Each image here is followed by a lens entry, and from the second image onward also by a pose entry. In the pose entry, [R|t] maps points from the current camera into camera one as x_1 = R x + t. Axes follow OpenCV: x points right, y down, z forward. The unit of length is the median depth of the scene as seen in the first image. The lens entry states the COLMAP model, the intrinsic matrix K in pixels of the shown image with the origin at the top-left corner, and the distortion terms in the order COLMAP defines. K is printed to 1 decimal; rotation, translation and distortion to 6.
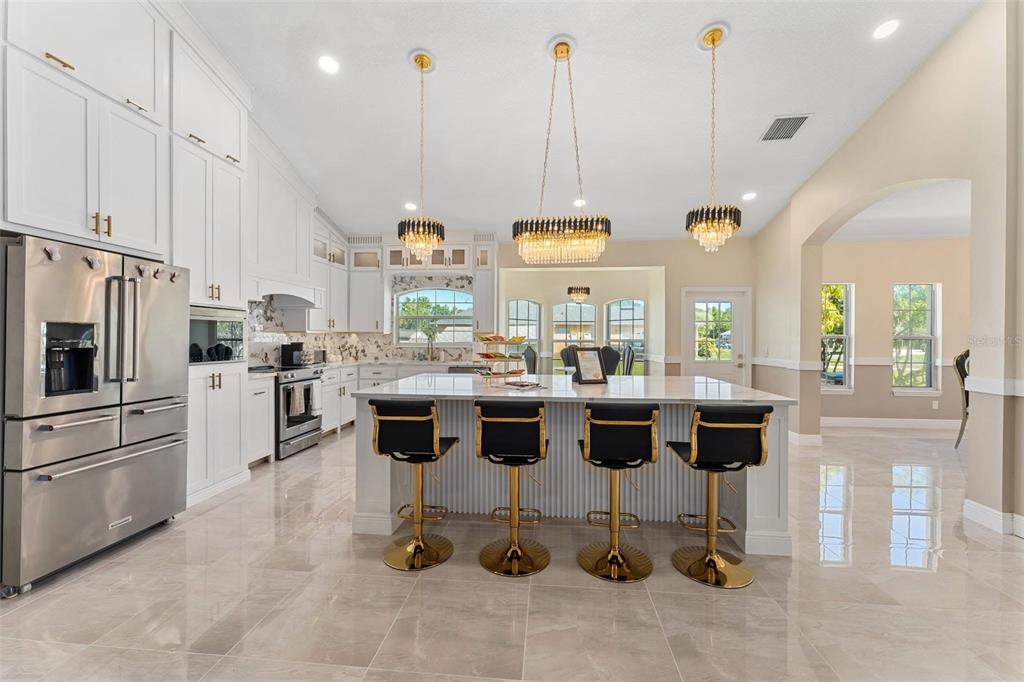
lens RADIAL K [[418.2, 0, 512.0], [0, 418.2, 341.0], [0, 0, 1]] dist [0.016636, -0.000040]
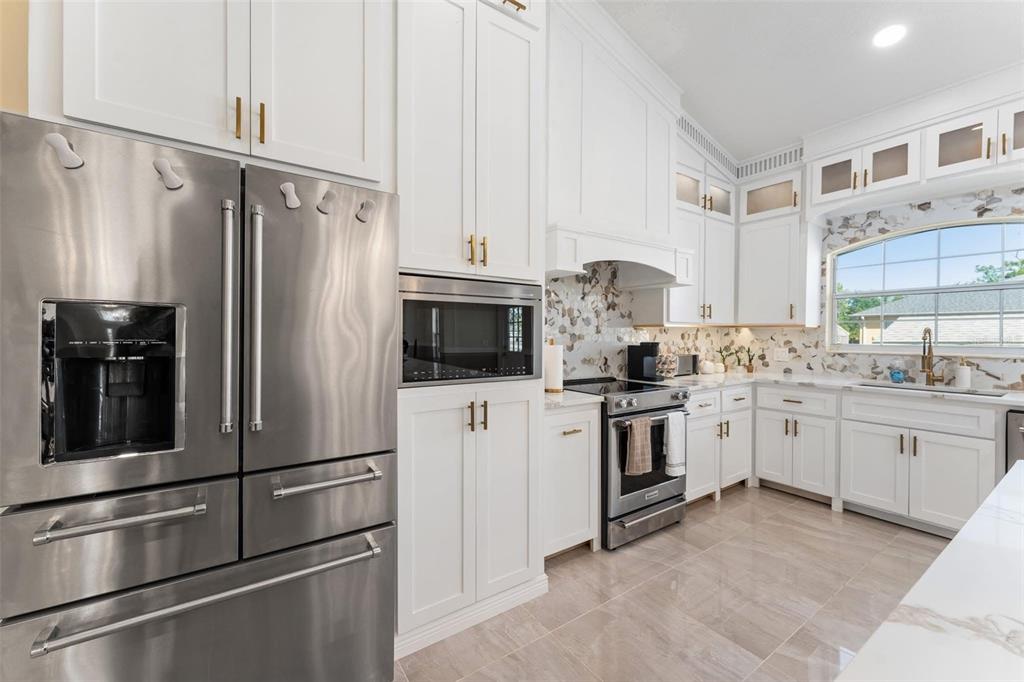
lens RADIAL K [[413.5, 0, 509.9], [0, 413.5, 335.1], [0, 0, 1]] dist [-0.000037, -0.000068]
pose [[0.644344, 0.001157, -0.764735, -0.177564], [-0.006249, 0.999973, -0.003753, -0.003767], [0.764710, 0.007197, 0.644334, 0.451382]]
